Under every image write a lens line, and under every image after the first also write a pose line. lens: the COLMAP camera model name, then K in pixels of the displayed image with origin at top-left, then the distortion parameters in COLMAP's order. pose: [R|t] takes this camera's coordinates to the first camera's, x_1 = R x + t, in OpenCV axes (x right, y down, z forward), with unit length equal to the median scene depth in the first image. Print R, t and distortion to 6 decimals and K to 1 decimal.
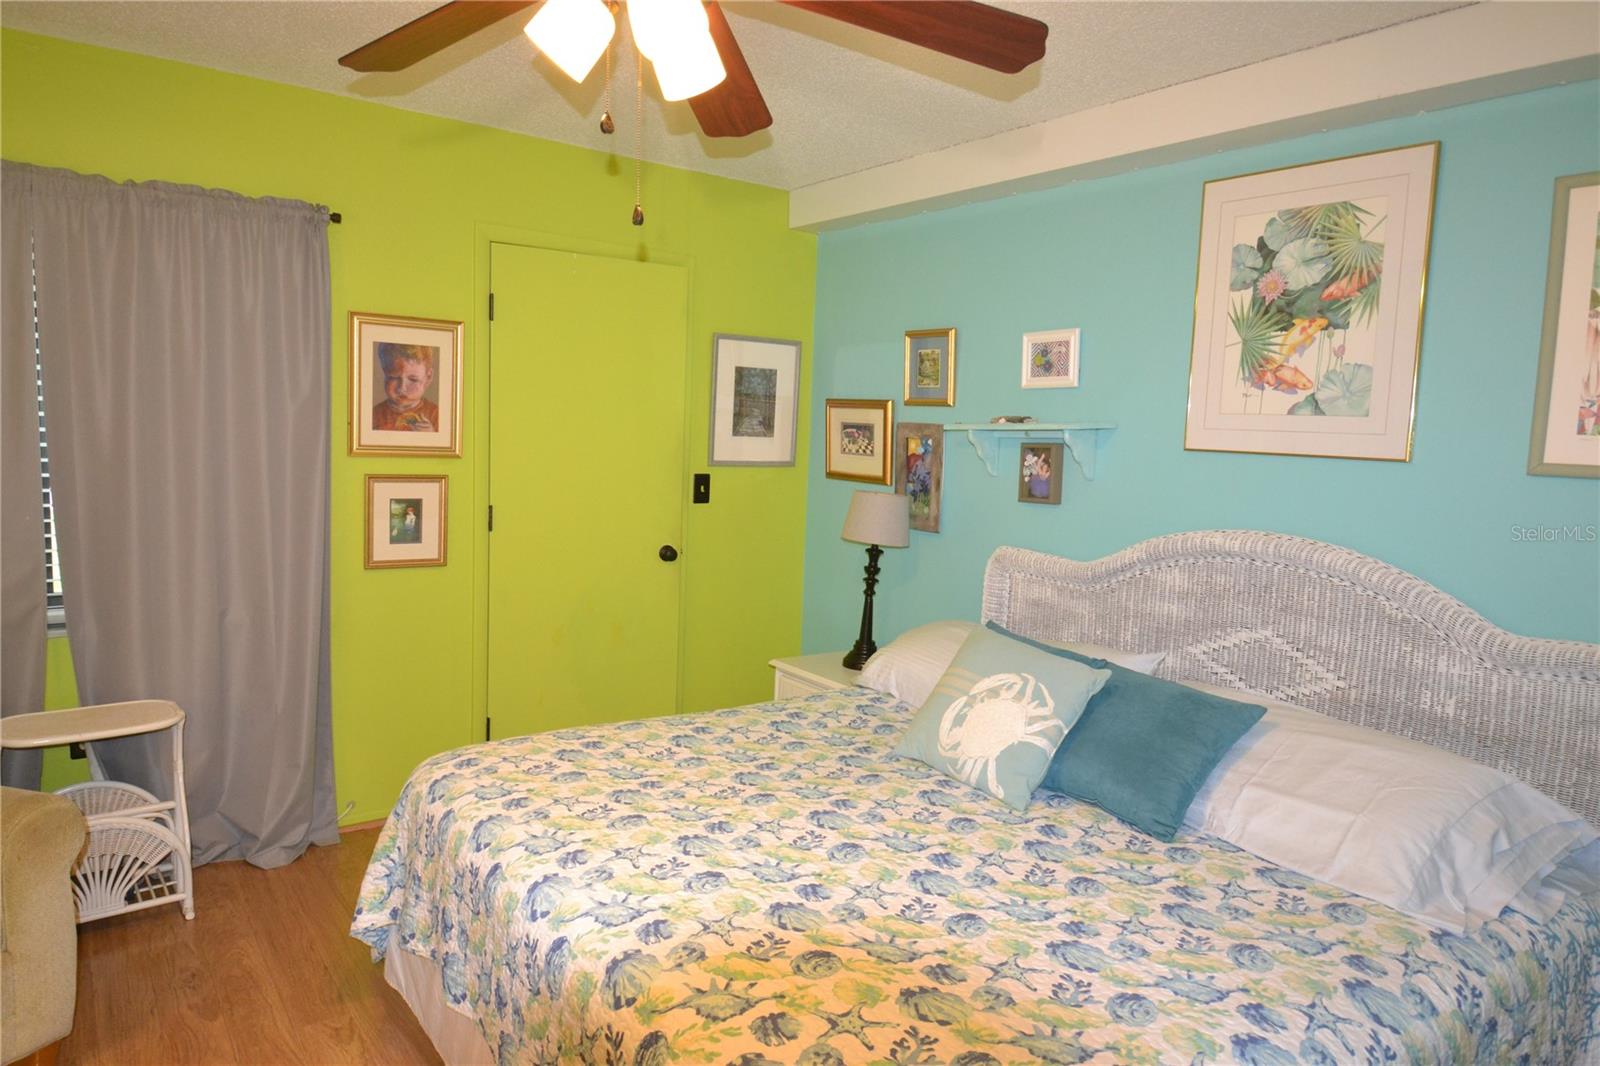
lens RADIAL K [[1000.5, 0, 803.3], [0, 1000.5, 527.9], [0, 0, 1]] dist [0.031356, -0.045022]
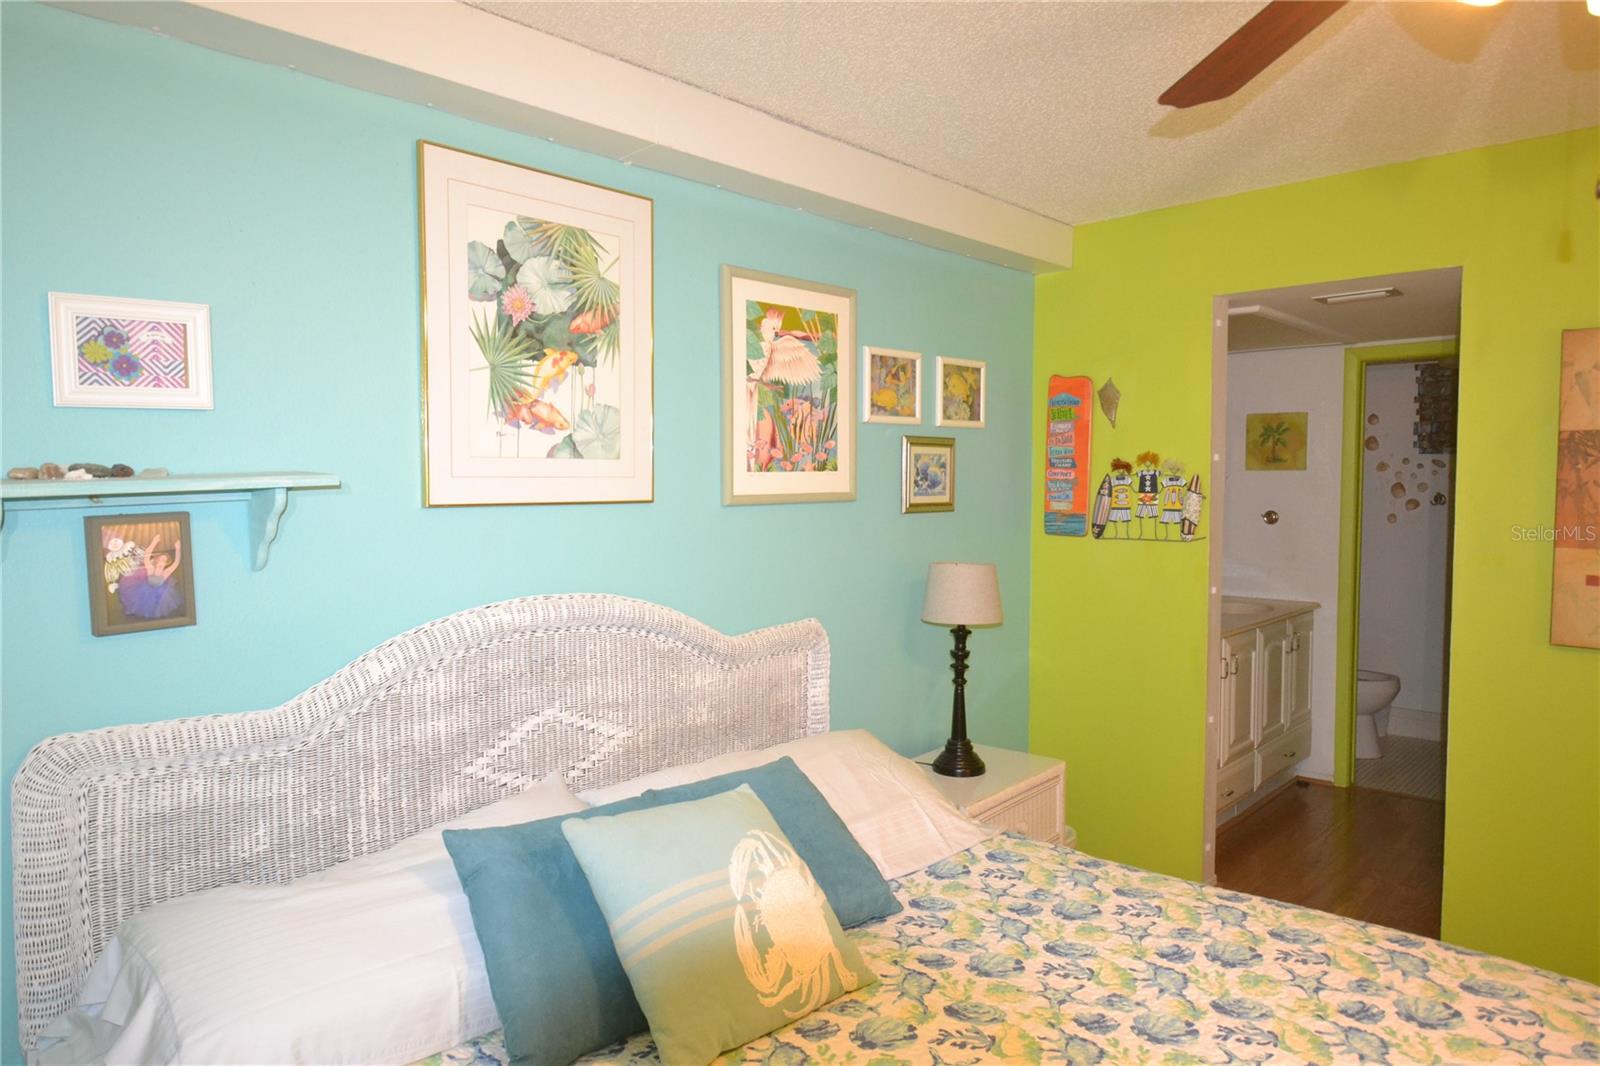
lens RADIAL K [[1000.5, 0, 803.3], [0, 1000.5, 527.9], [0, 0, 1]] dist [0.031356, -0.045022]
pose [[-0.171211, -0.092543, 0.980879, -0.417704], [0.095245, 0.989361, 0.109968, -0.128923], [-0.980620, 0.112252, -0.160575, 0.944106]]
